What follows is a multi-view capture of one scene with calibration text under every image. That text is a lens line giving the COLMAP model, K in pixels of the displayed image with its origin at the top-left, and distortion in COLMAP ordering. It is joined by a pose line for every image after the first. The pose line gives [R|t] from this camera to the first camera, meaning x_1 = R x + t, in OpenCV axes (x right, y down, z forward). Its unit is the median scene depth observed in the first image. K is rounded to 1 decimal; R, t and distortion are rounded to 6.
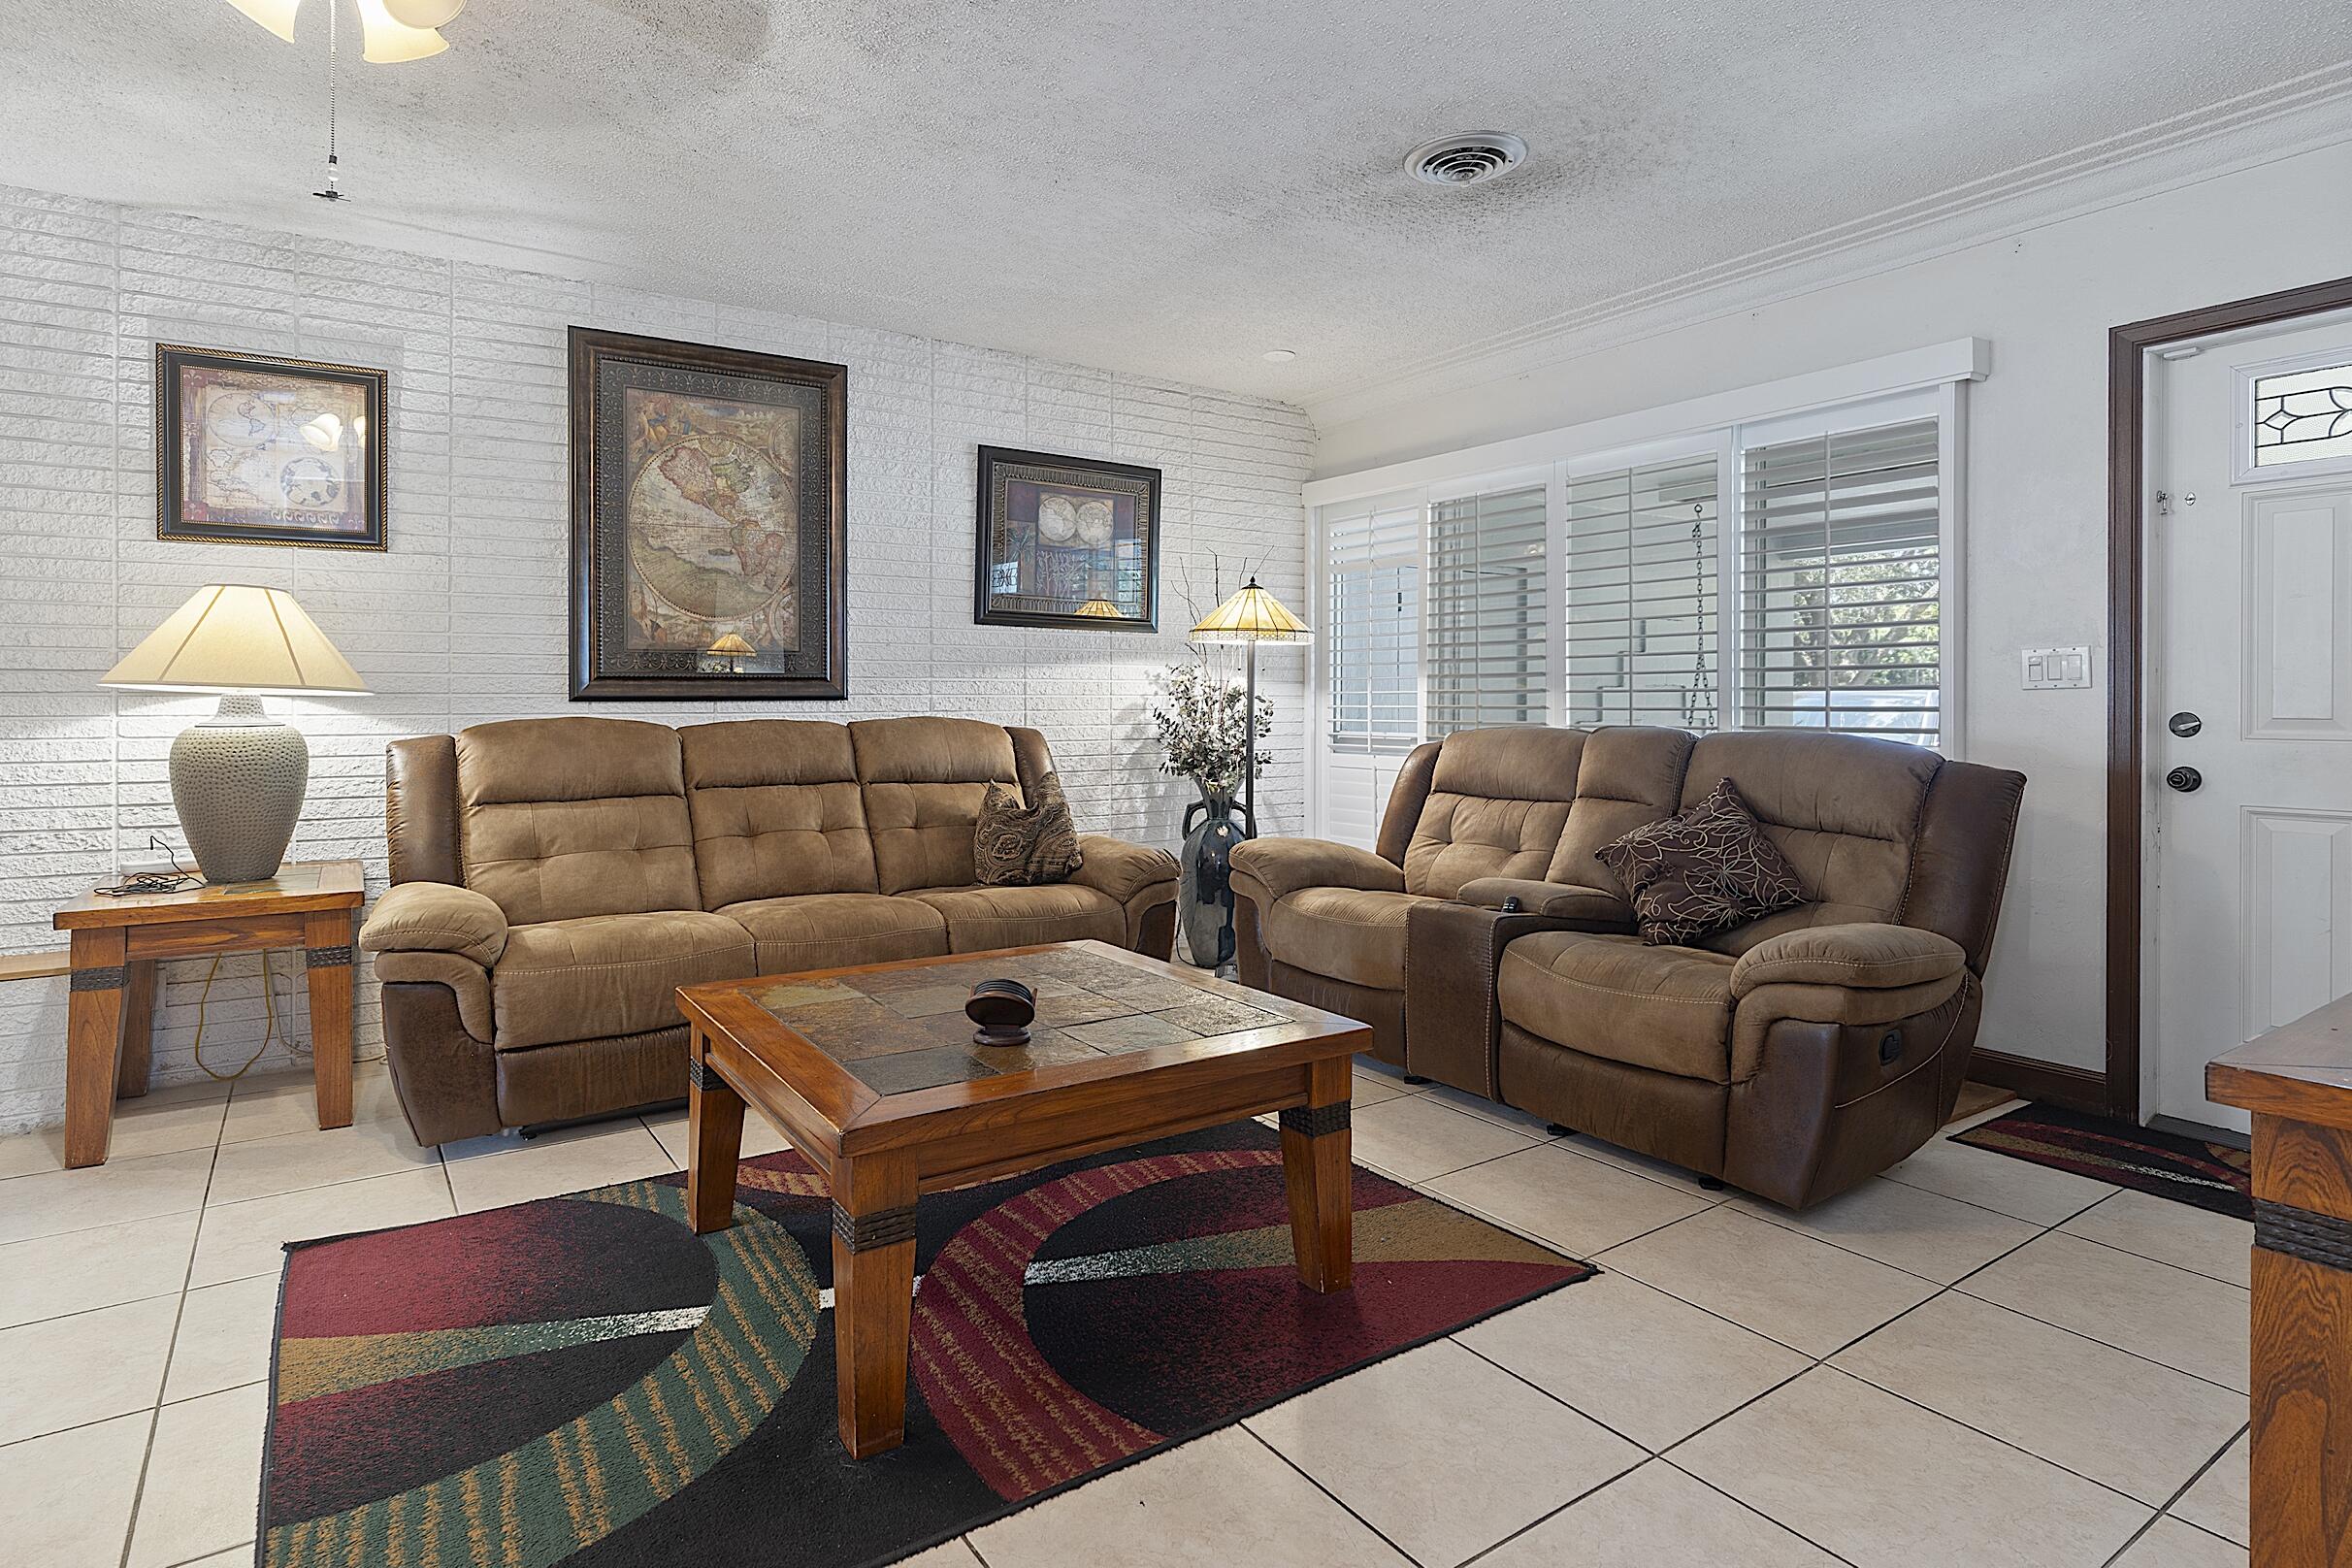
lens RADIAL K [[1212.5, 0, 1165.0], [0, 1212.5, 701.8], [0, 0, 1]] dist [-0.000236, 0.000440]
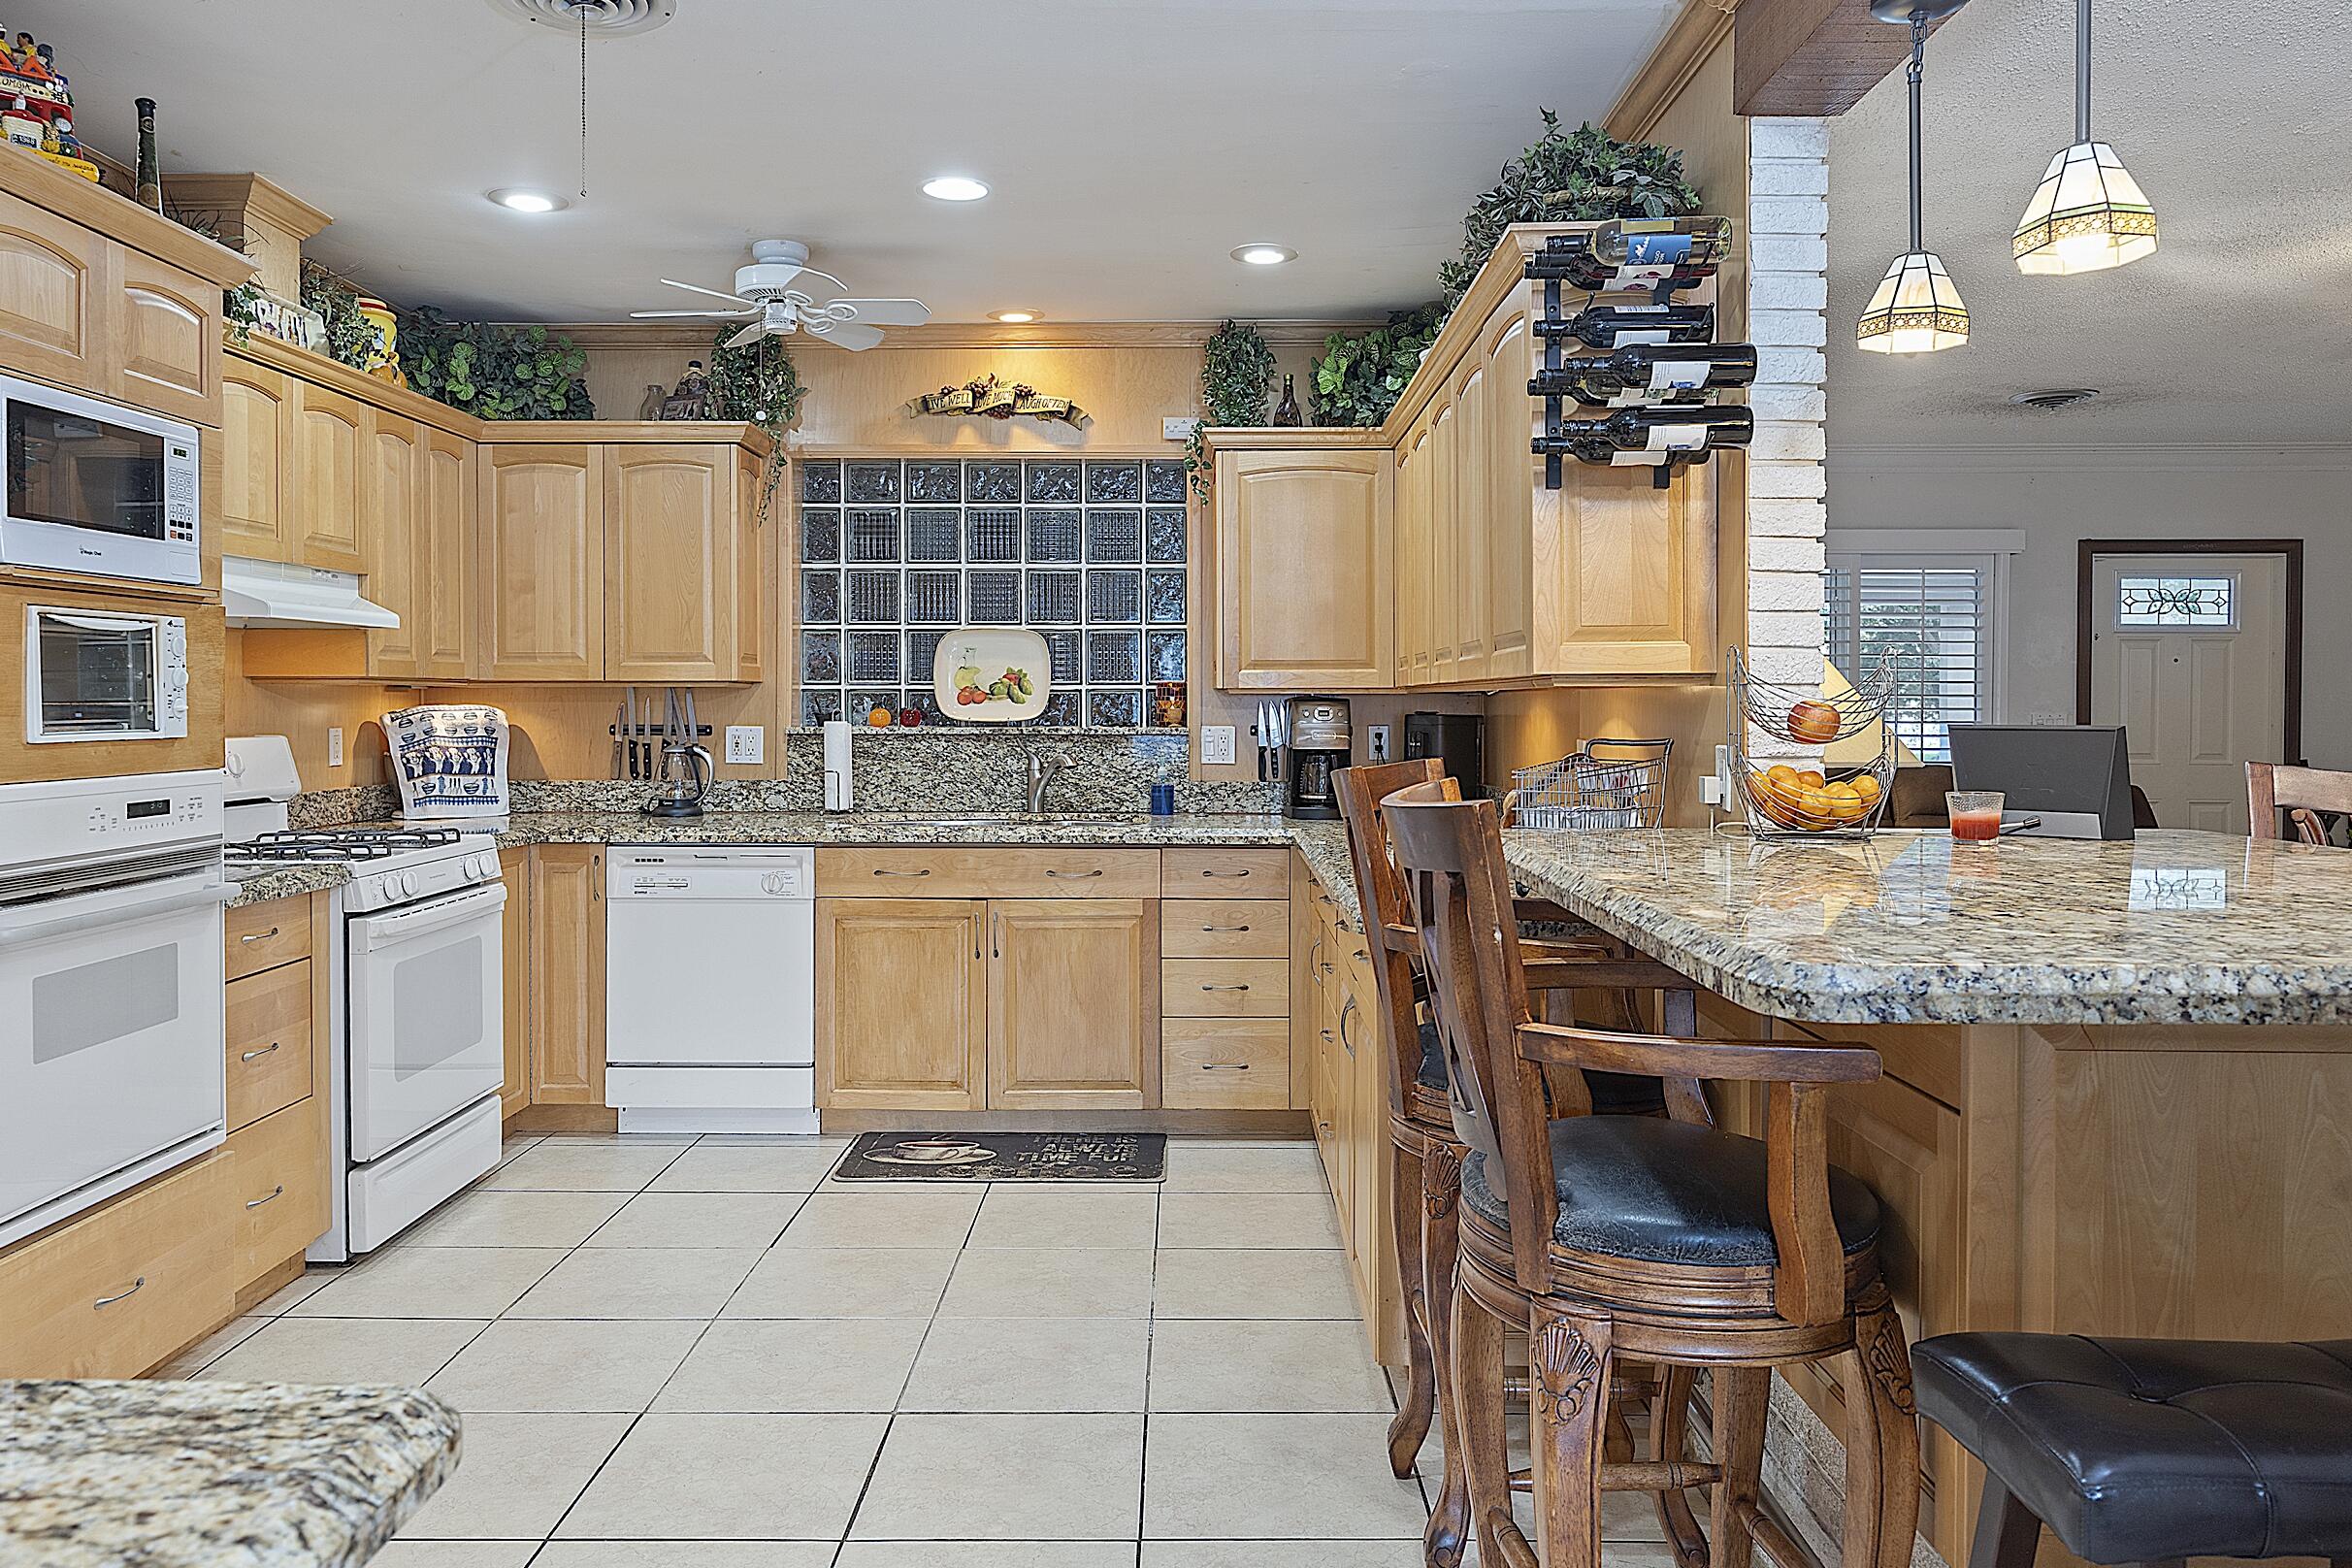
lens RADIAL K [[1648.3, 0, 1143.0], [0, 1648.3, 722.8], [0, 0, 1]] dist [-0.000156, 0.004431]
pose [[0.569989, -0.006906, 0.821623, -1.633102], [-0.003666, 0.999933, 0.010948, -0.042188], [-0.821644, -0.009253, 0.569926, 0.582986]]
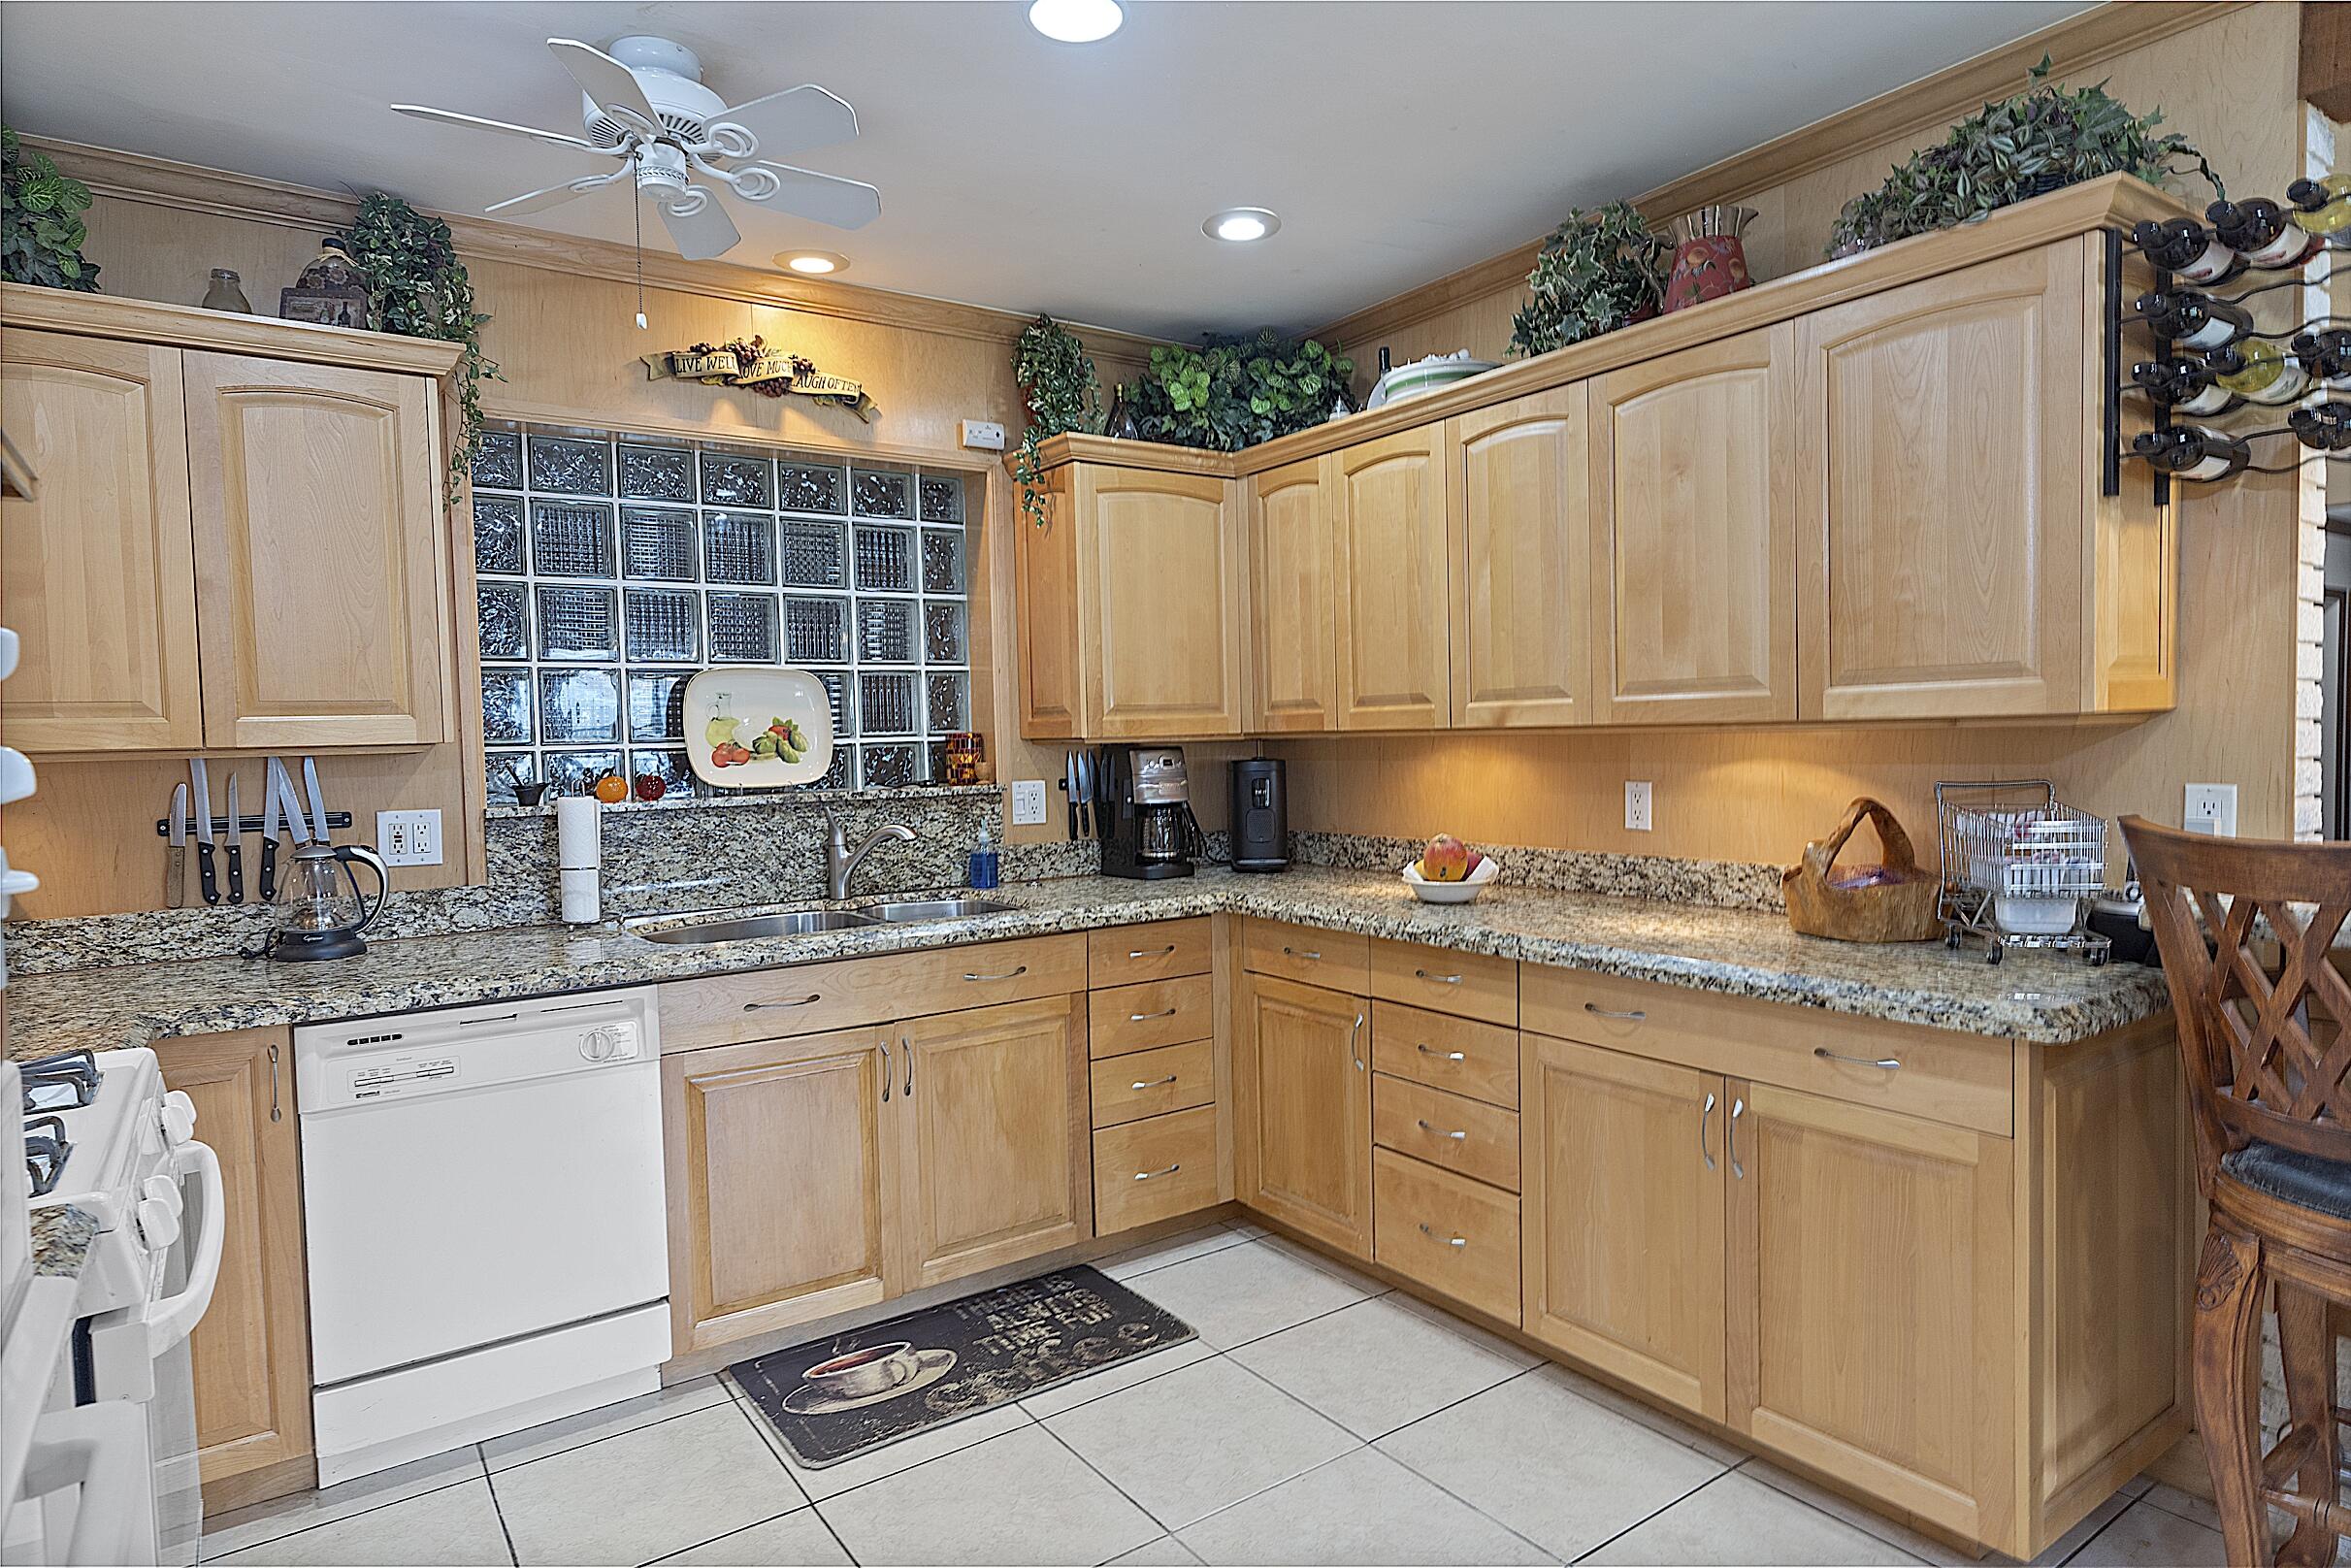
lens RADIAL K [[1317.5, 0, 1160.5], [0, 1317.5, 793.5], [0, 0, 1]] dist [-0.000925, 0.002632]
pose [[-0.013436, -0.041262, 0.999058, -1.437168], [0.022710, 0.998878, 0.041560, -0.053409], [-0.999652, 0.023247, -0.012484, 1.221967]]
